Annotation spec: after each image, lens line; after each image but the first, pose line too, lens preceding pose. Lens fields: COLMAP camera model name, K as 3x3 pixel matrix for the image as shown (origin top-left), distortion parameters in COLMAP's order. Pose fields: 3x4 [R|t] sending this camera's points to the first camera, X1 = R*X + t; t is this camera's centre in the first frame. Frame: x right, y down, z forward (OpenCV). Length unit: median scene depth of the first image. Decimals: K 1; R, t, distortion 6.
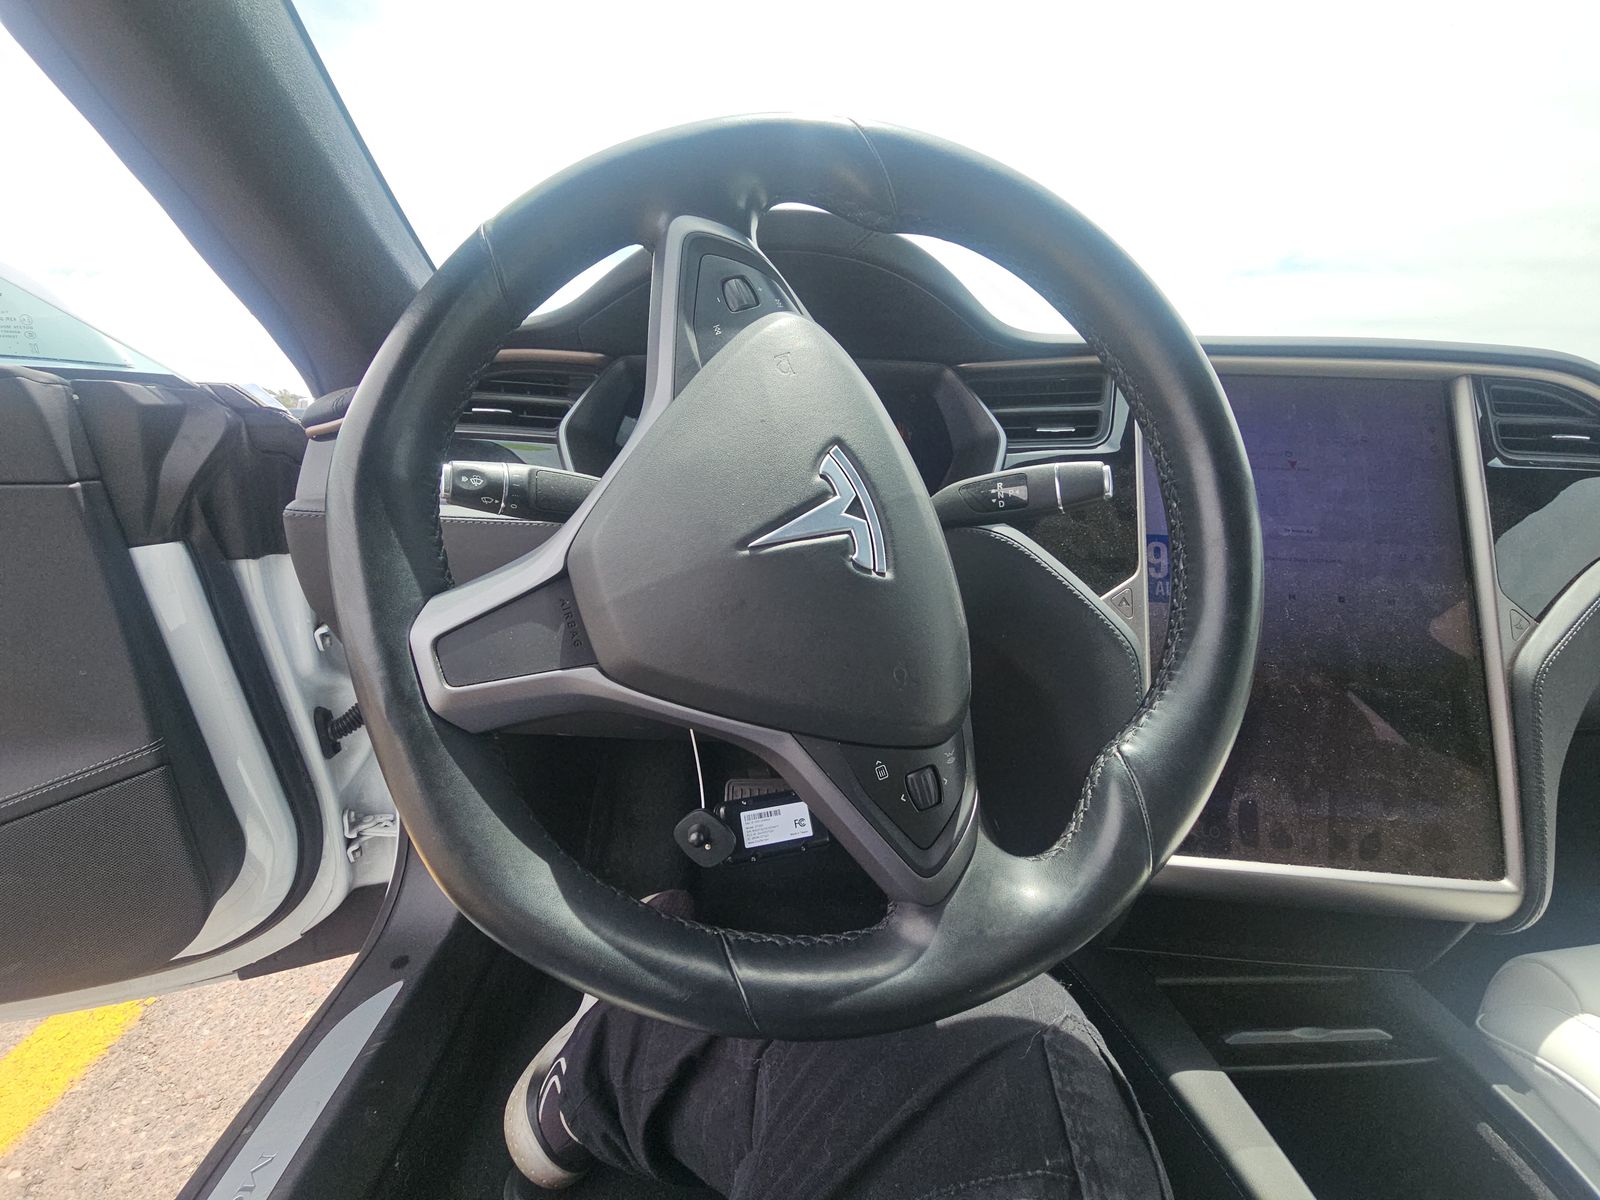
lens RADIAL K [[639.5, 0, 788.5], [0, 639.5, 593.2], [0, 0, 1]] dist [0.006188, -0.003514]
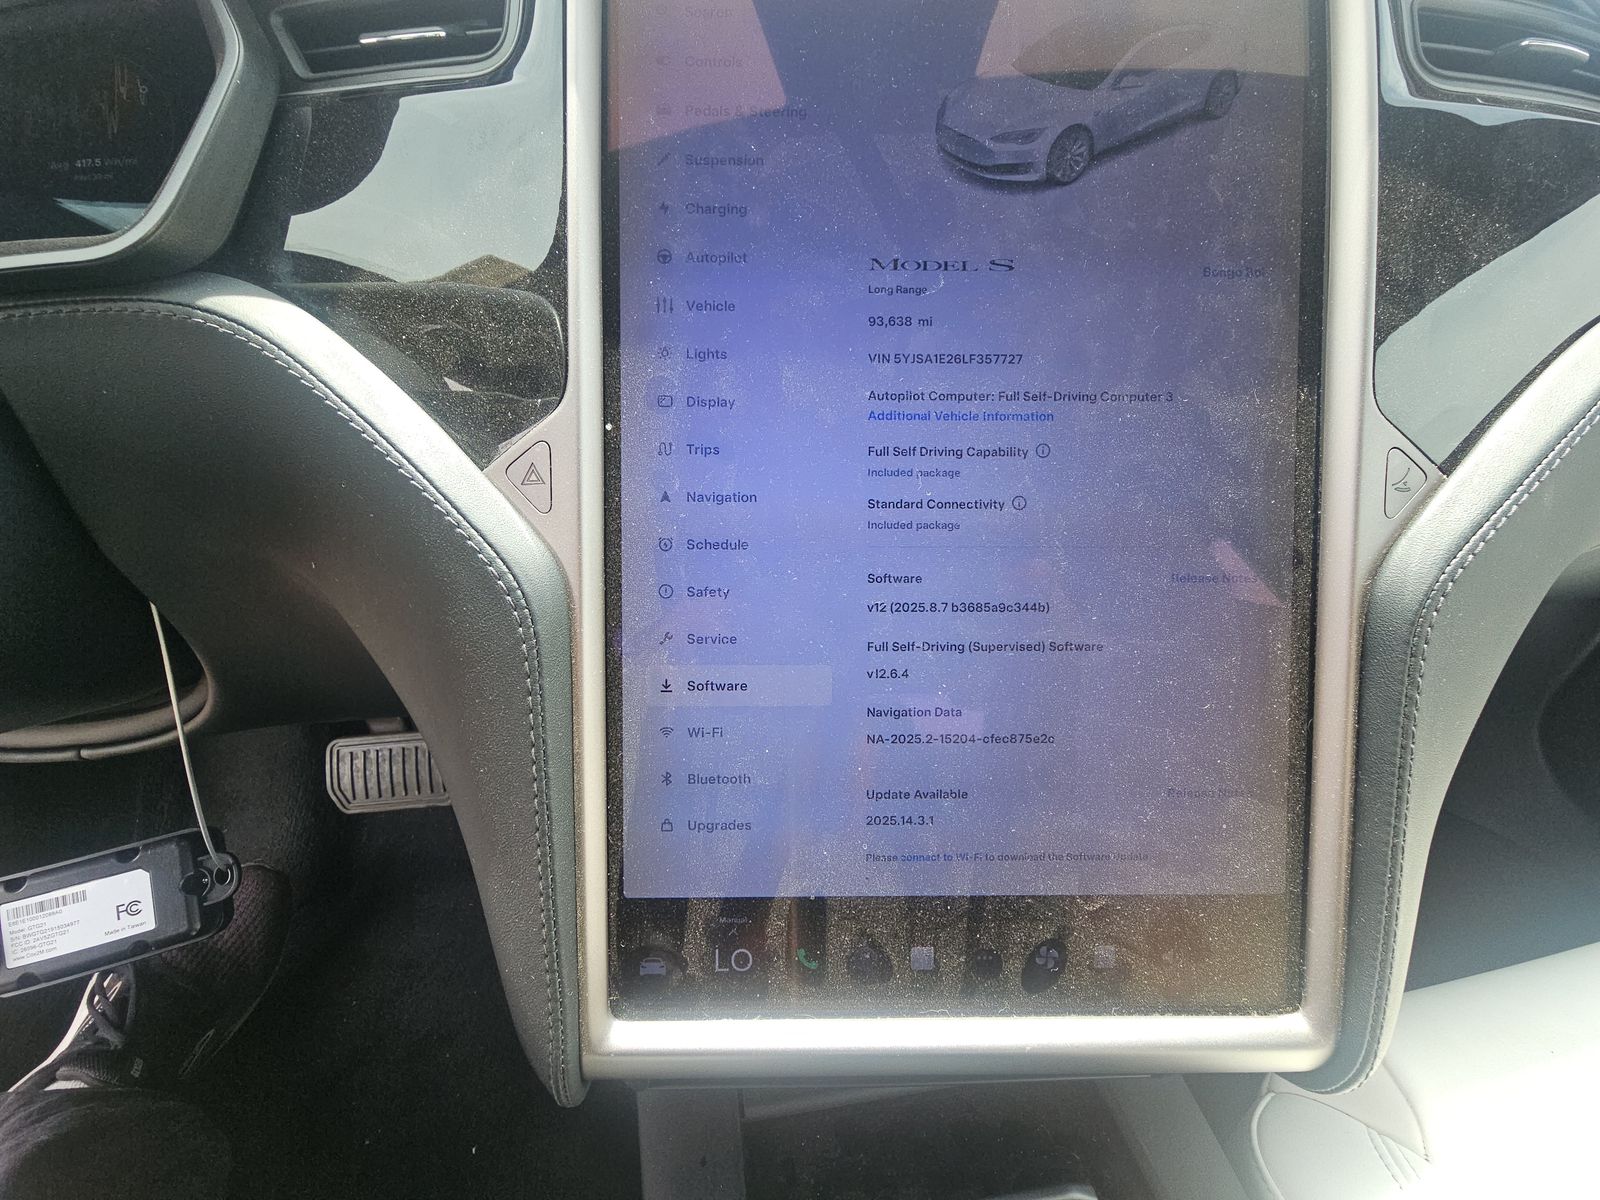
lens RADIAL K [[639.5, 0, 801.4], [0, 639.5, 583.8], [0, 0, 1]] dist [0.006188, -0.003514]
pose [[0.995924, -0.064716, 0.062830, 0.666427], [0.050463, 0.977129, 0.206574, 0.005434], [-0.074762, -0.202561, 0.976412, 0.562021]]
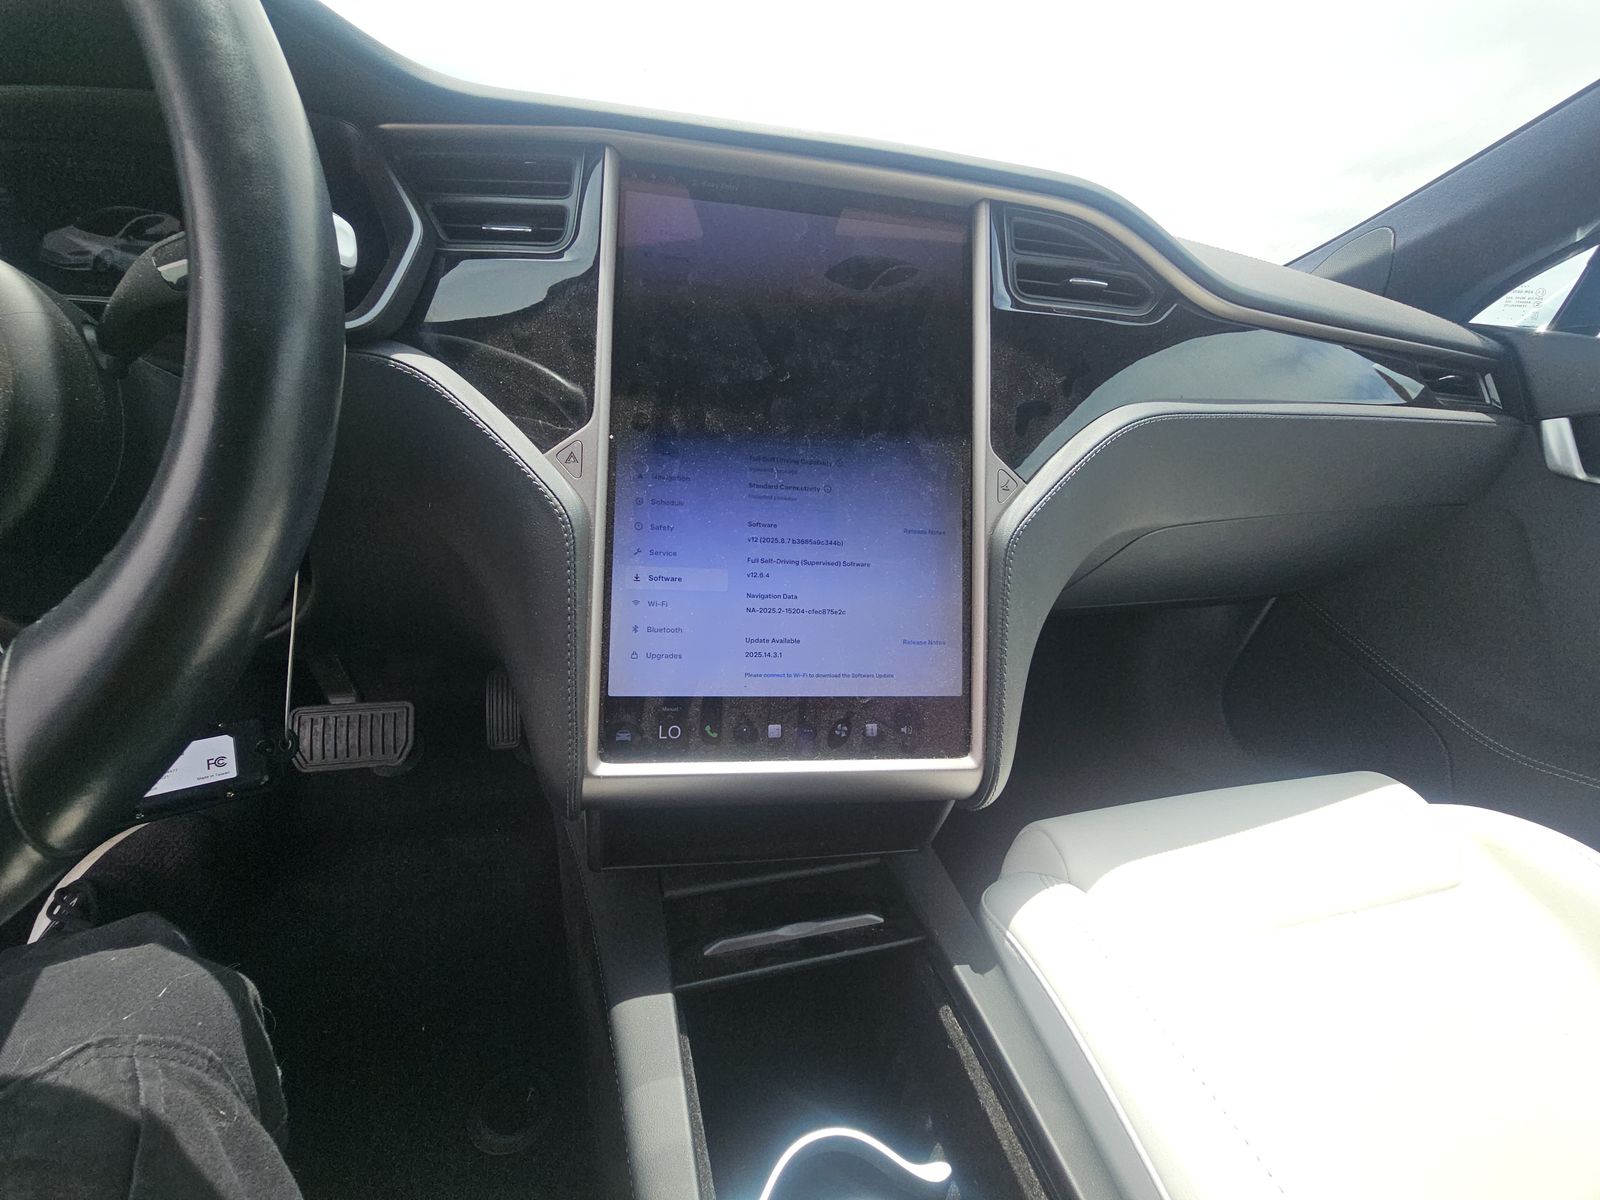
lens RADIAL K [[639.5, 0, 806.1], [0, 639.5, 590.2], [0, 0, 1]] dist [0.006188, -0.003514]
pose [[0.973435, -0.035381, 0.226215, 0.621260], [0.006517, 0.991870, 0.127086, 0.075645], [-0.228873, -0.122236, 0.965751, 0.154097]]
